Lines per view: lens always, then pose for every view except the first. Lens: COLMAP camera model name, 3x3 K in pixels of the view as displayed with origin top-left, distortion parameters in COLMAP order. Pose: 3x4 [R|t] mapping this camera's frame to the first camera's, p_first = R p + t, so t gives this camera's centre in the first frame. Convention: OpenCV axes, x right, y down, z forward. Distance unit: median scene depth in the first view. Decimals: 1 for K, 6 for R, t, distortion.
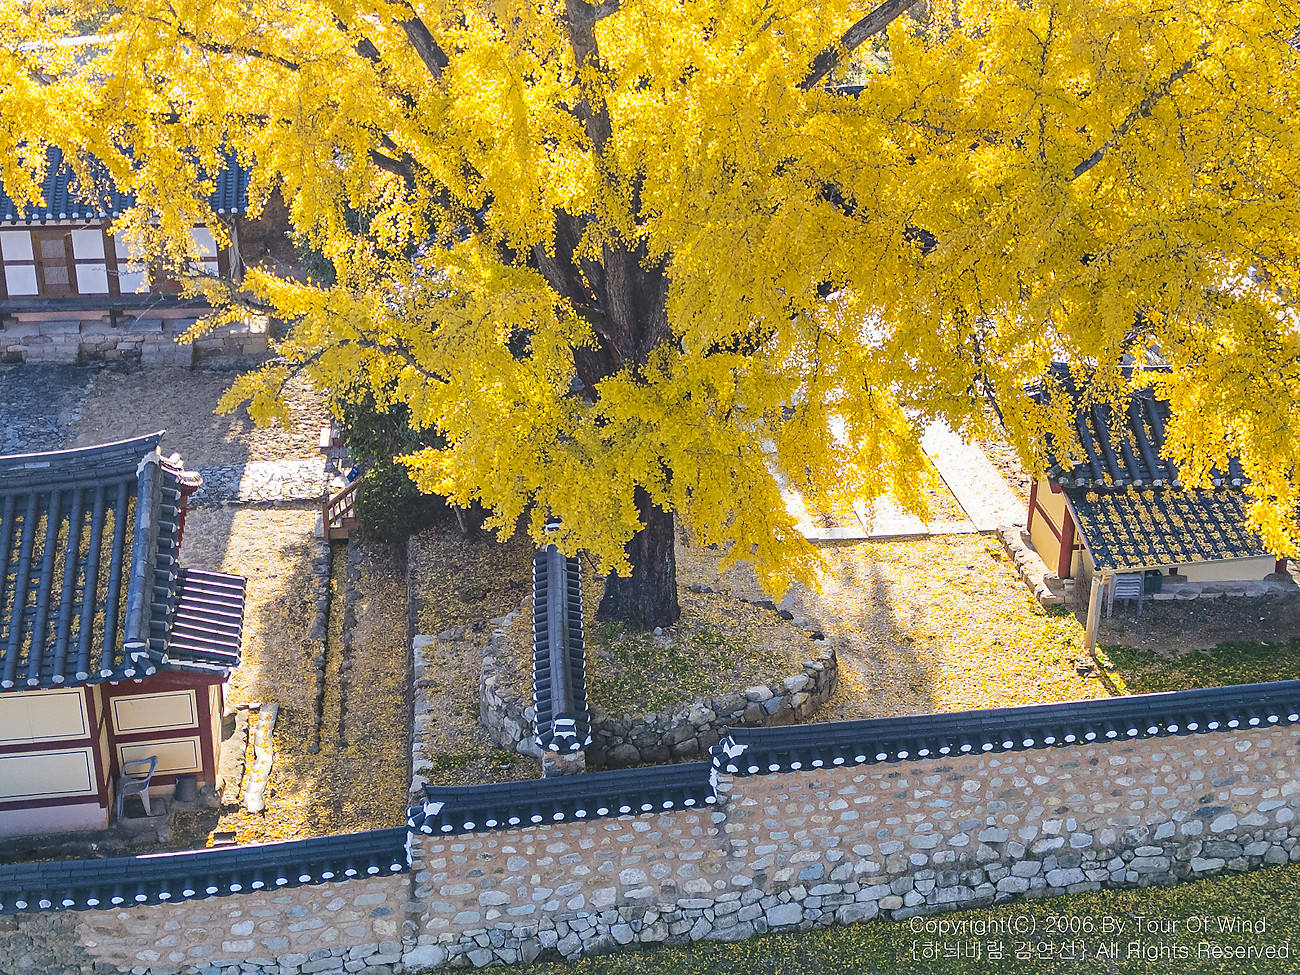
lens RADIAL K [[1805.1, 0, 651.1], [0, 1805.1, 482.4], [0, 0, 1]] dist [0.206171, -0.624042]
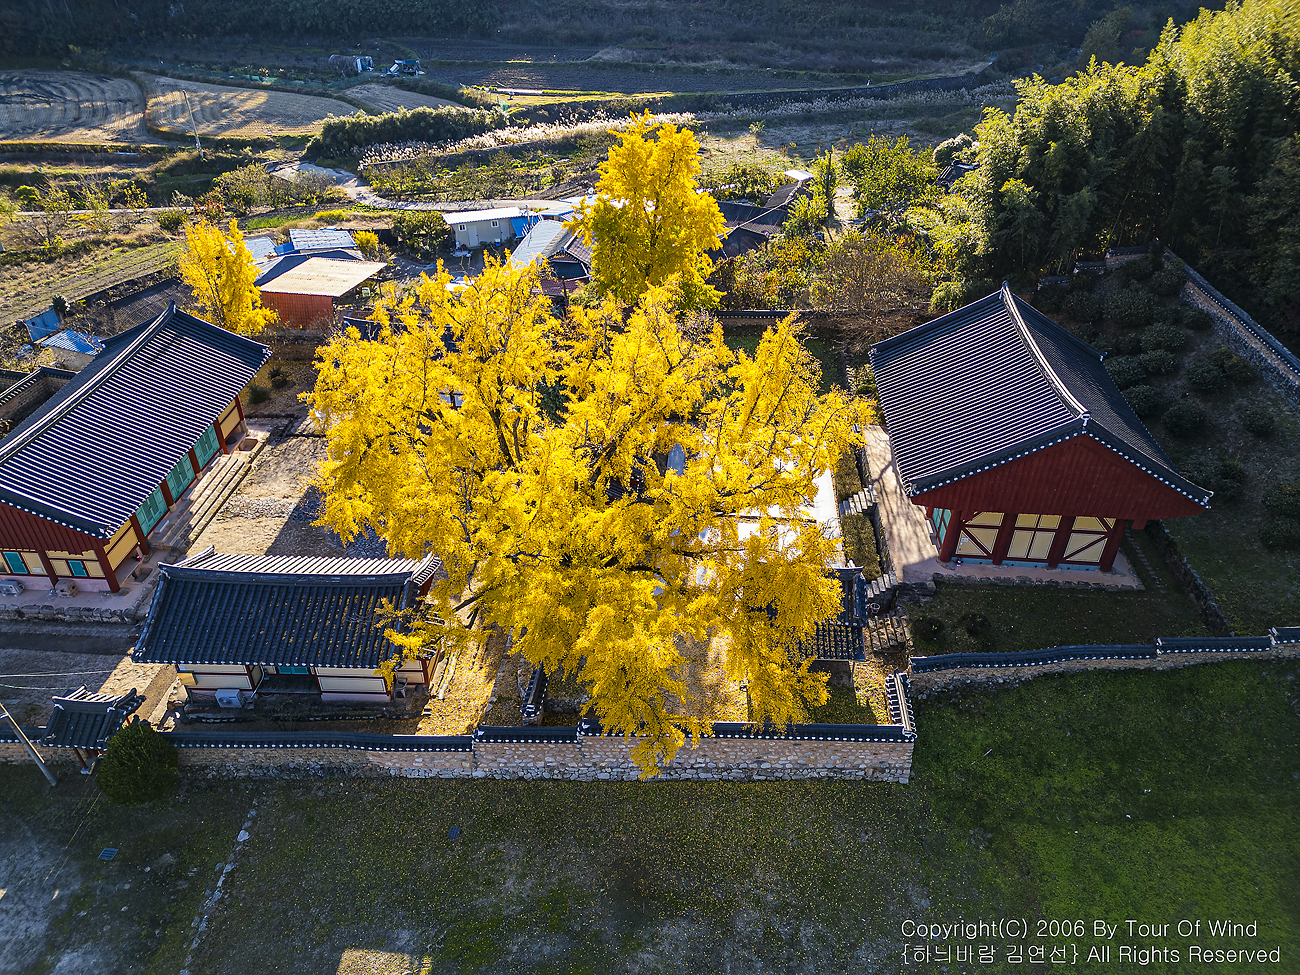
lens RADIAL K [[907.7, 0, 649.6], [0, 907.7, 484.5], [0, 0, 1]] dist [0.068256, -0.056770]
pose [[0.981467, 0.112802, -0.154911, 0.314167], [-0.080540, 0.976342, 0.200672, -0.503344], [0.173883, -0.184476, 0.967333, -0.292773]]
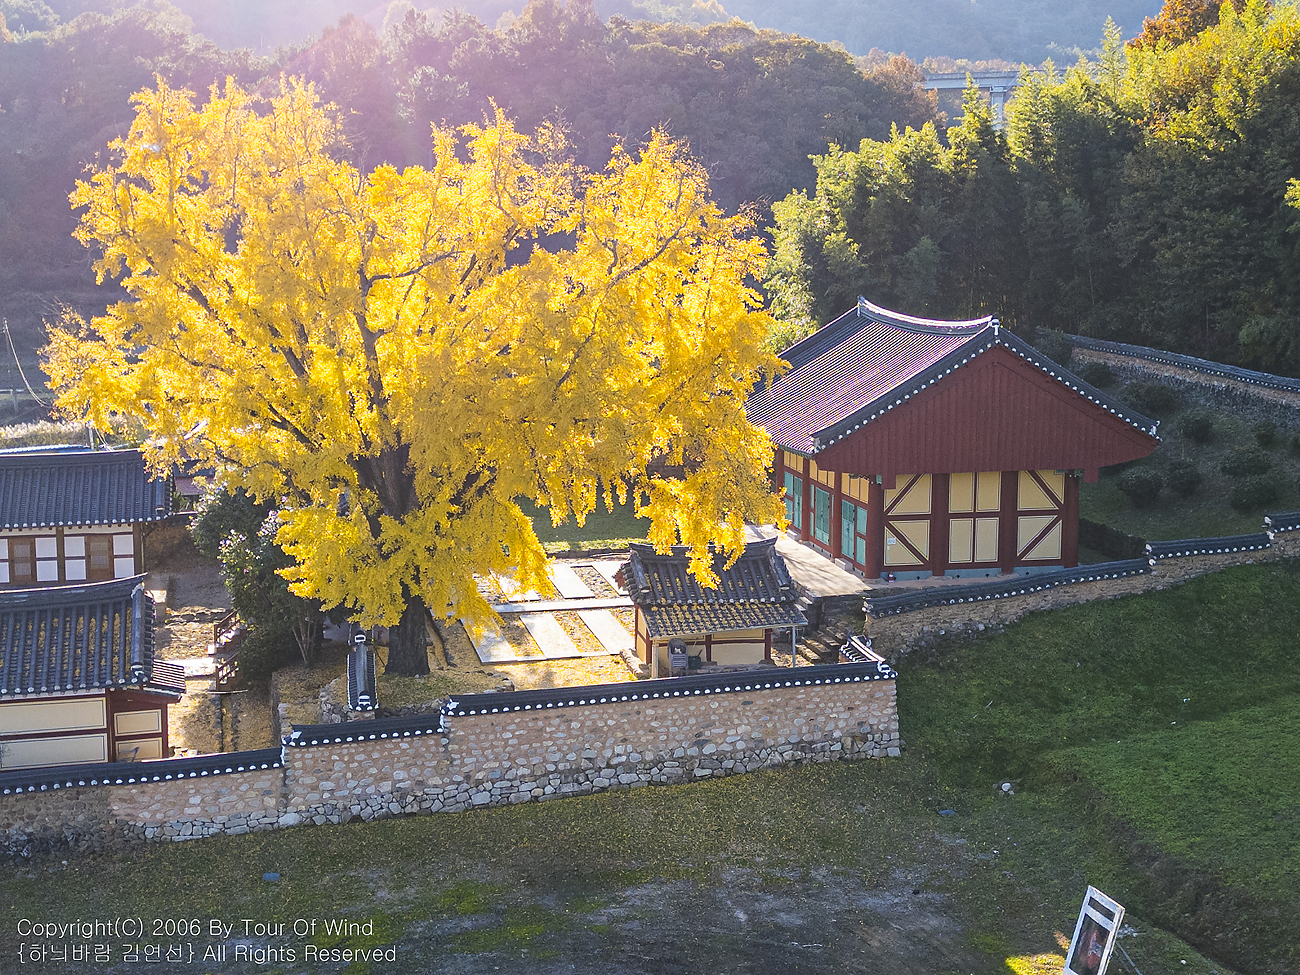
lens RADIAL K [[1805.1, 0, 651.1], [0, 1805.1, 482.4], [0, 0, 1]] dist [0.206171, -0.624042]
pose [[0.994645, -0.019389, 0.101513, 0.062991], [0.044266, 0.967511, -0.248924, 0.398018], [-0.093389, 0.252085, 0.963188, -0.938561]]
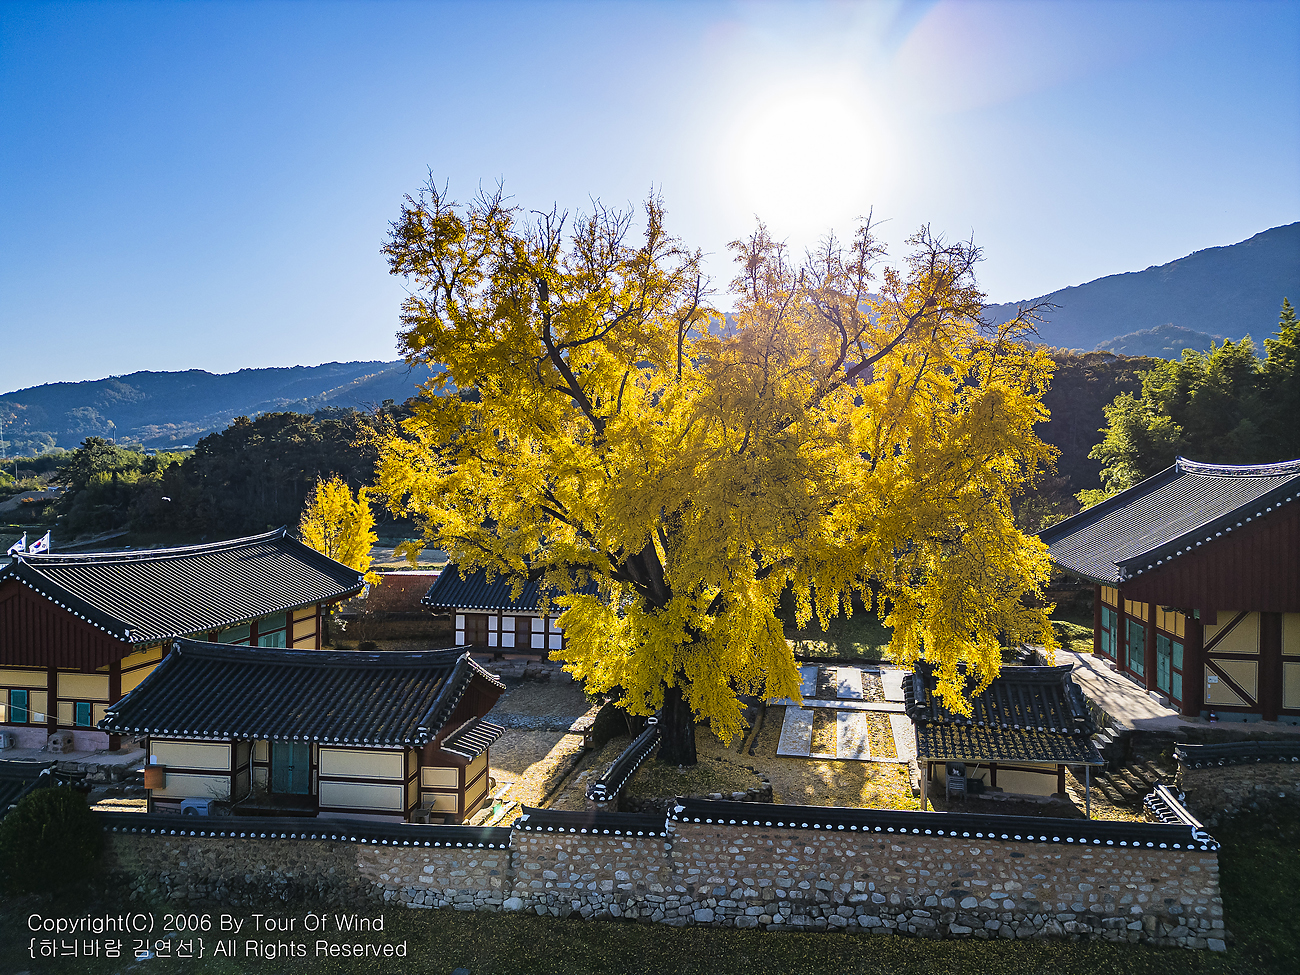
lens RADIAL K [[907.7, 0, 649.6], [0, 907.7, 484.5], [0, 0, 1]] dist [0.068256, -0.056770]
pose [[0.950172, 0.003498, -0.311708, 0.304022], [-0.122984, 0.923034, -0.364530, 0.180686], [0.286442, 0.384701, 0.877471, 0.017263]]
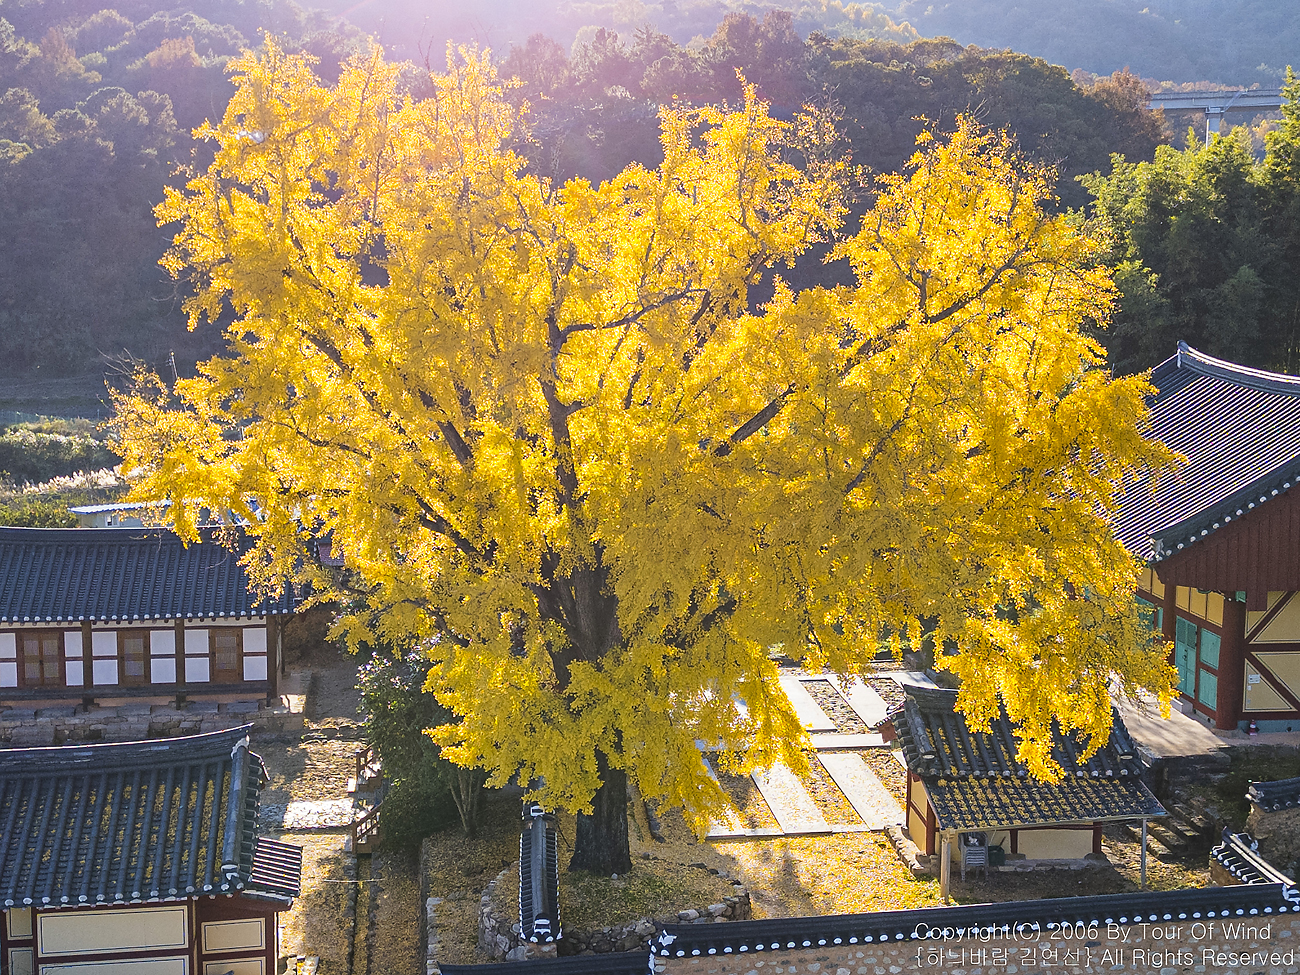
lens RADIAL K [[1805.1, 0, 651.1], [0, 1805.1, 482.4], [0, 0, 1]] dist [0.206171, -0.624042]
pose [[0.999986, -0.001869, 0.004976, 0.026997], [0.003124, 0.964067, -0.265642, 0.173848], [-0.004301, 0.265654, 0.964059, -0.395004]]
